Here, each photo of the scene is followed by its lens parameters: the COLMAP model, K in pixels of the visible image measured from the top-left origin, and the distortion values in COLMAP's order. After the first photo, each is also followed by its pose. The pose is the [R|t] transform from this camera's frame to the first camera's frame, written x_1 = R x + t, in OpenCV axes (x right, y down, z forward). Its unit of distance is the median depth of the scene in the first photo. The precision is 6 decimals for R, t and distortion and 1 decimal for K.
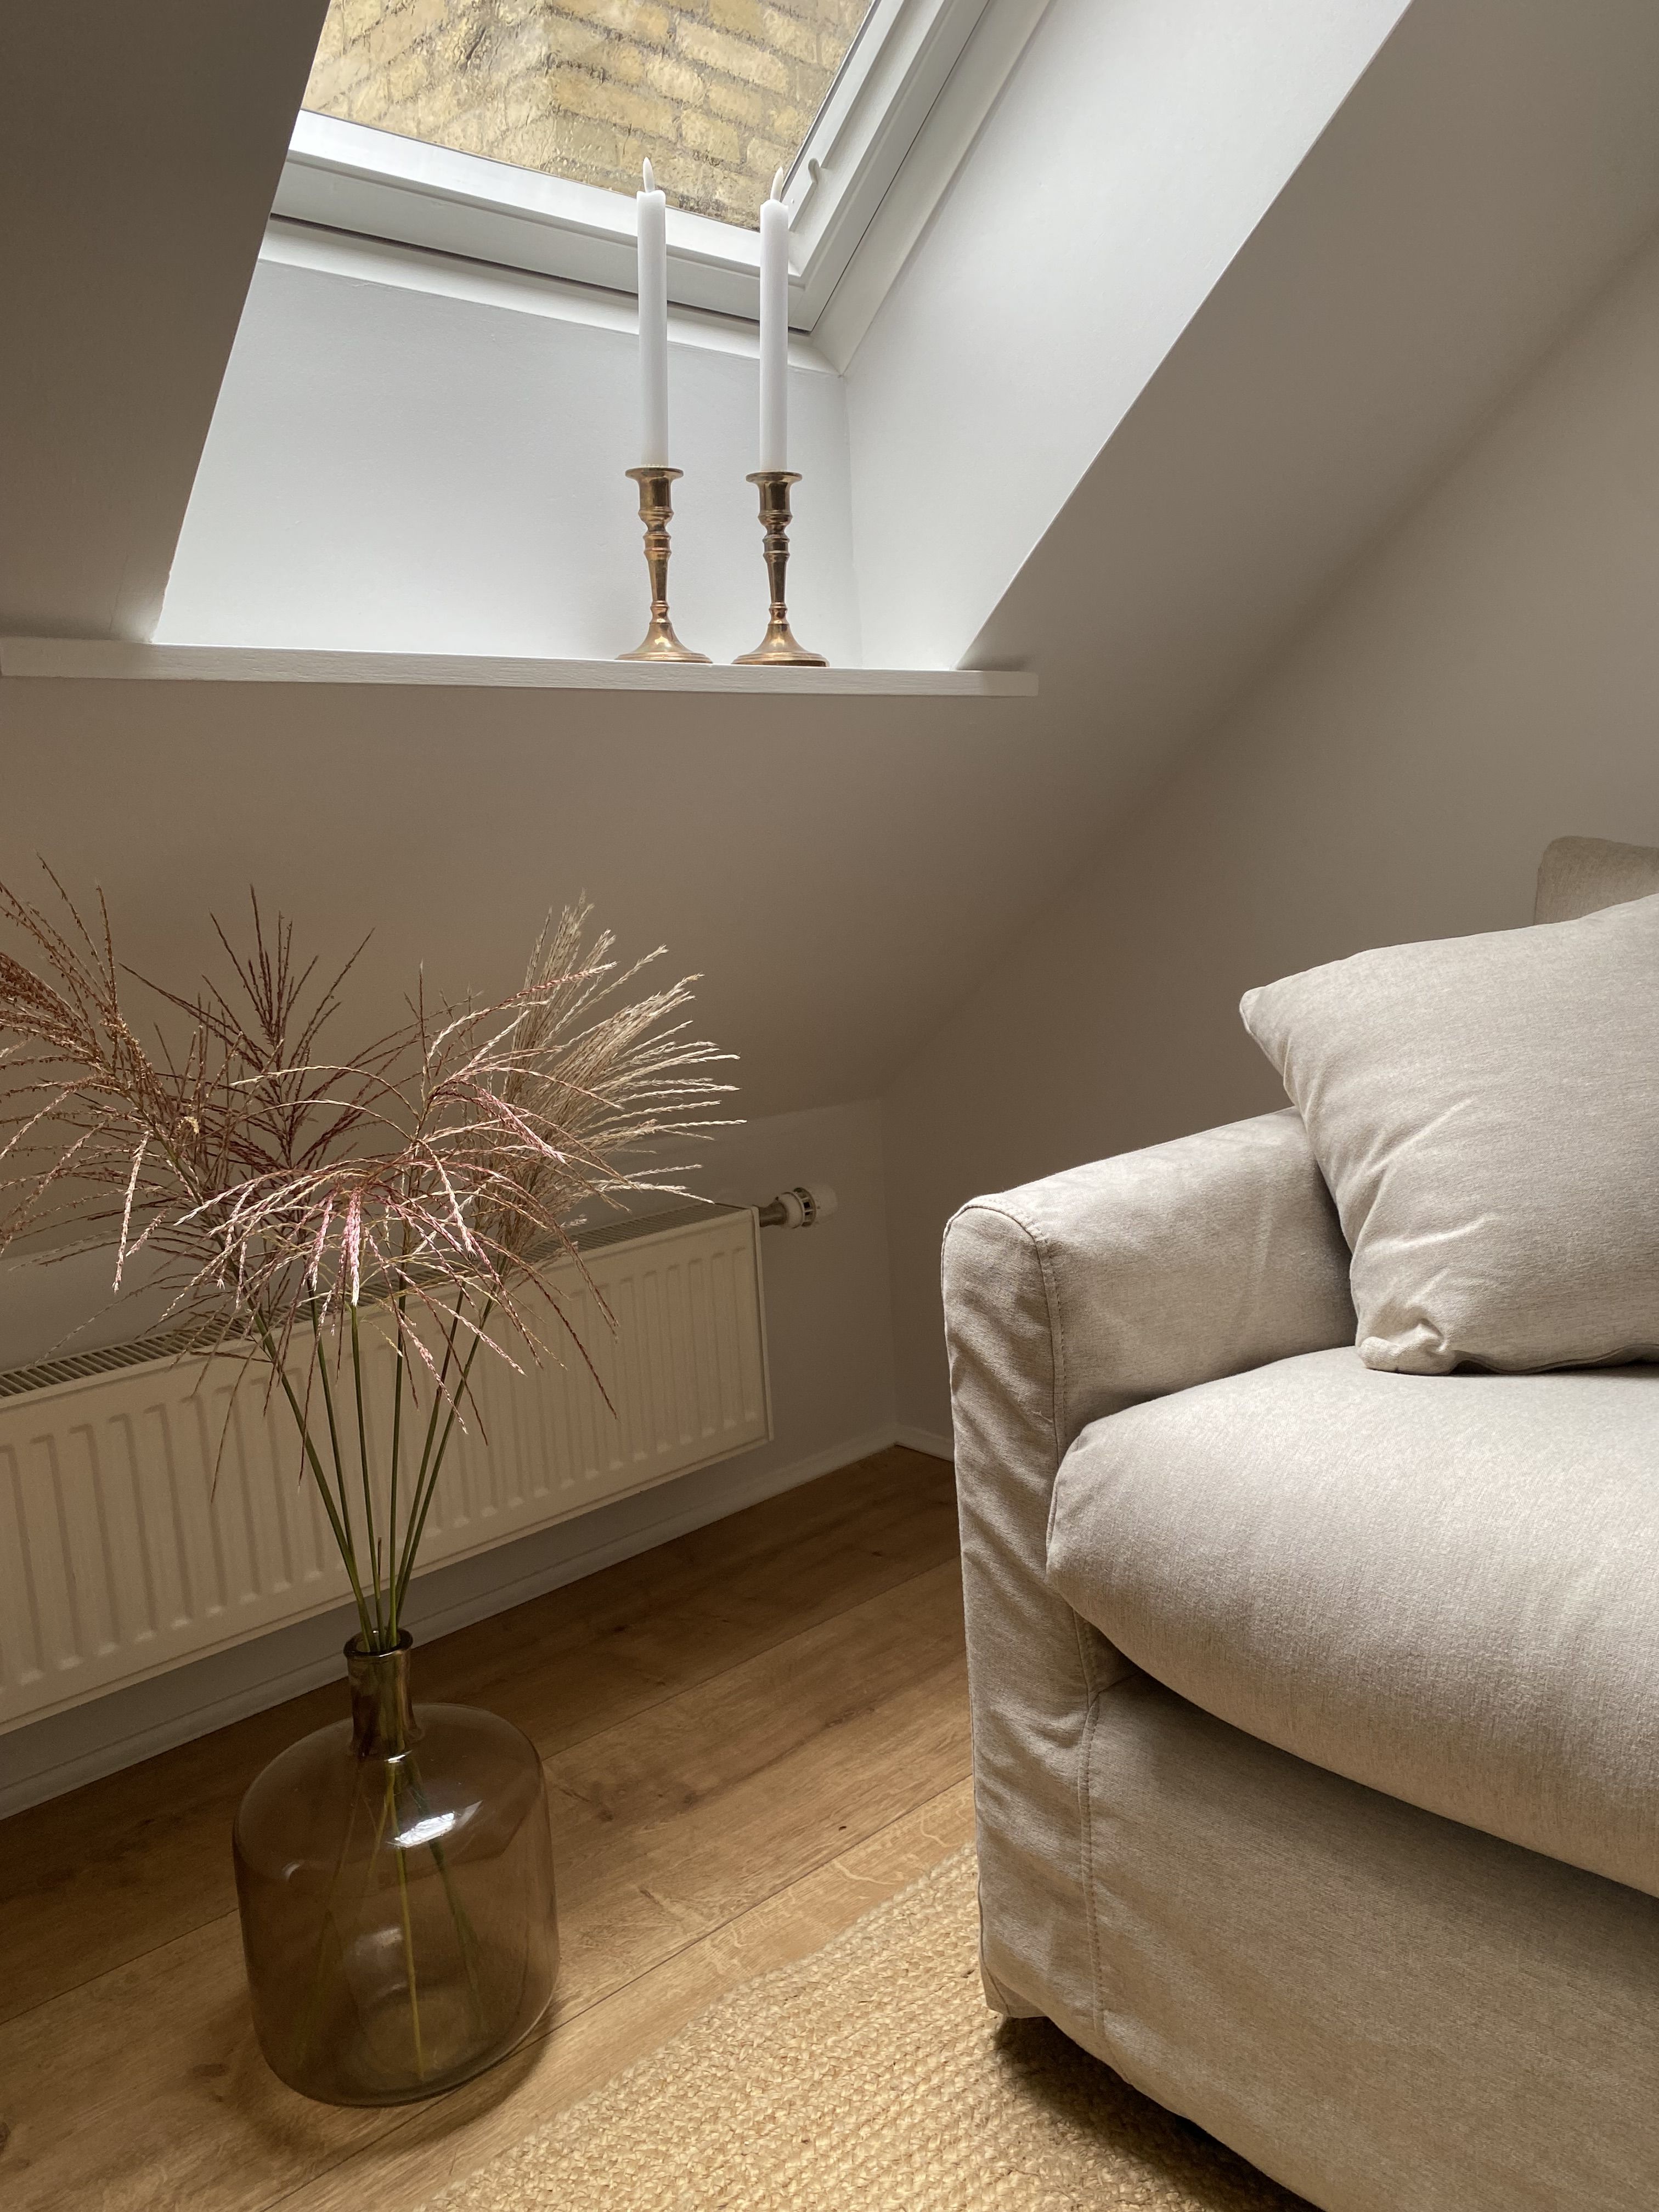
lens RADIAL K [[1677.9, 0, 878.4], [0, 1677.9, 1103.0], [0, 0, 1]] dist [0.038592, -0.002574]
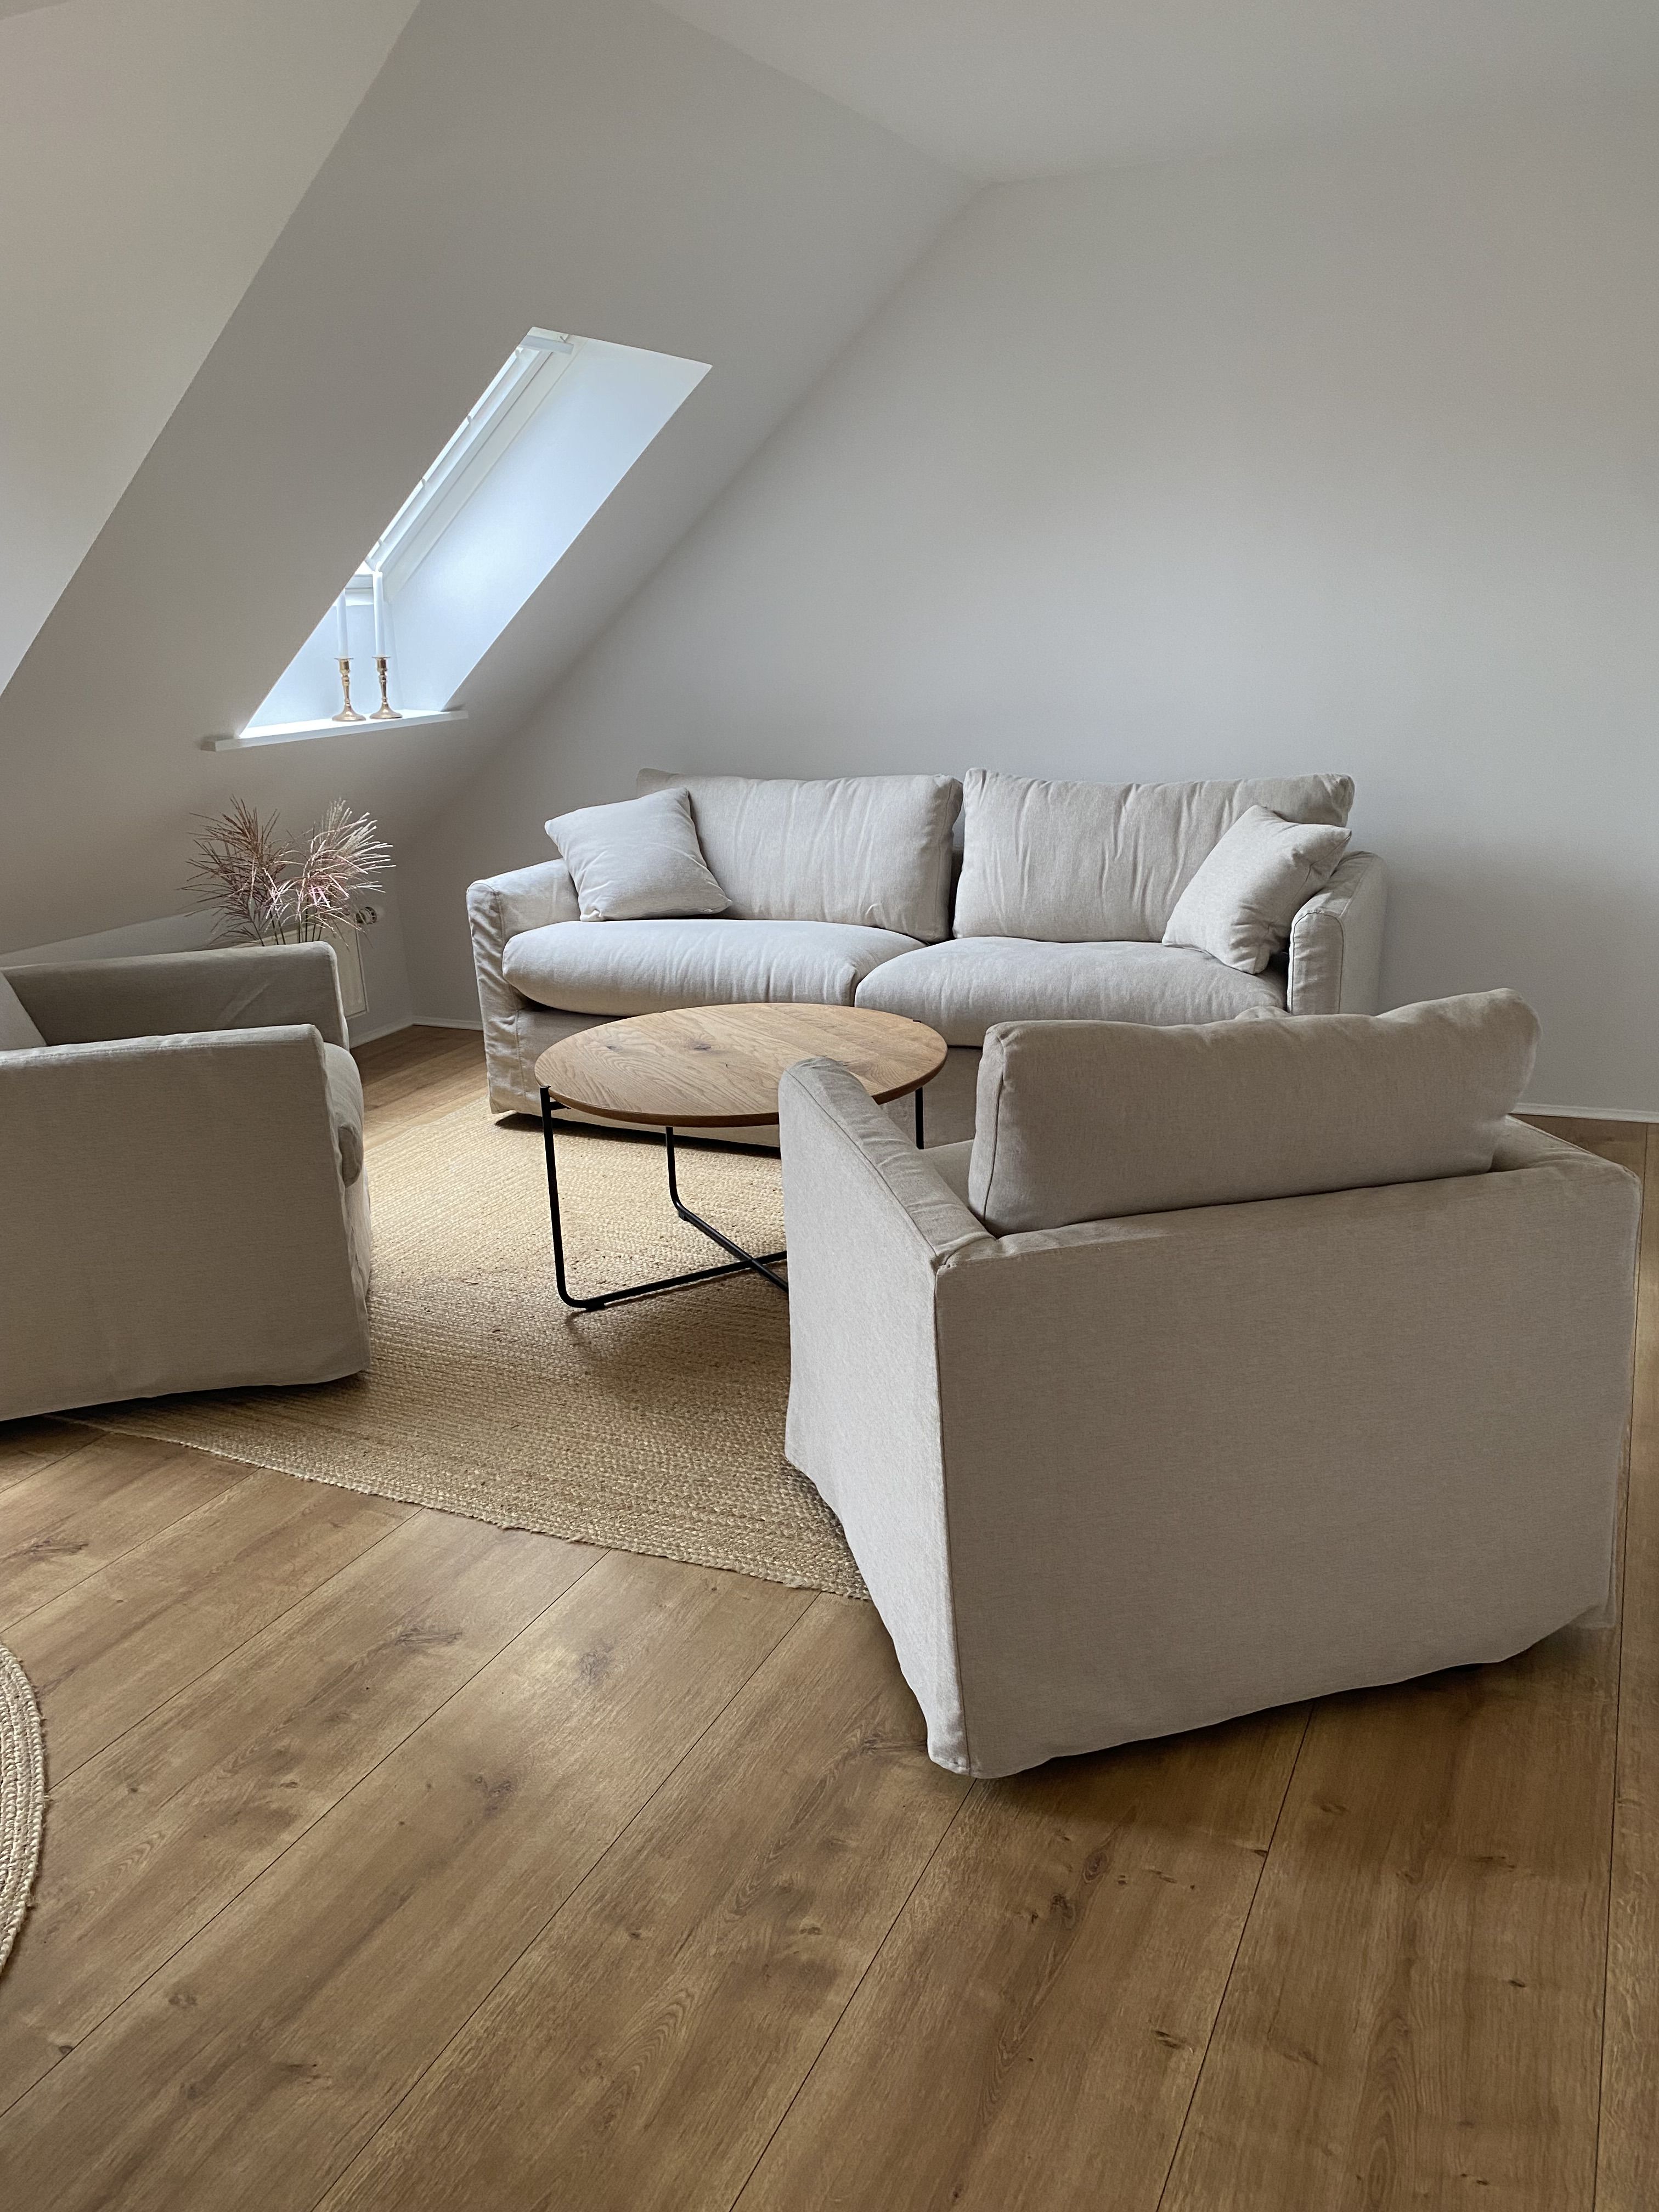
lens RADIAL K [[1677.9, 0, 878.4], [0, 1677.9, 1103.0], [0, 0, 1]] dist [0.038592, -0.002574]
pose [[0.927941, -0.090210, 0.361647, -0.501646], [0.047003, 0.990845, 0.126555, 0.110532], [-0.369752, -0.100438, 0.923686, -2.801726]]
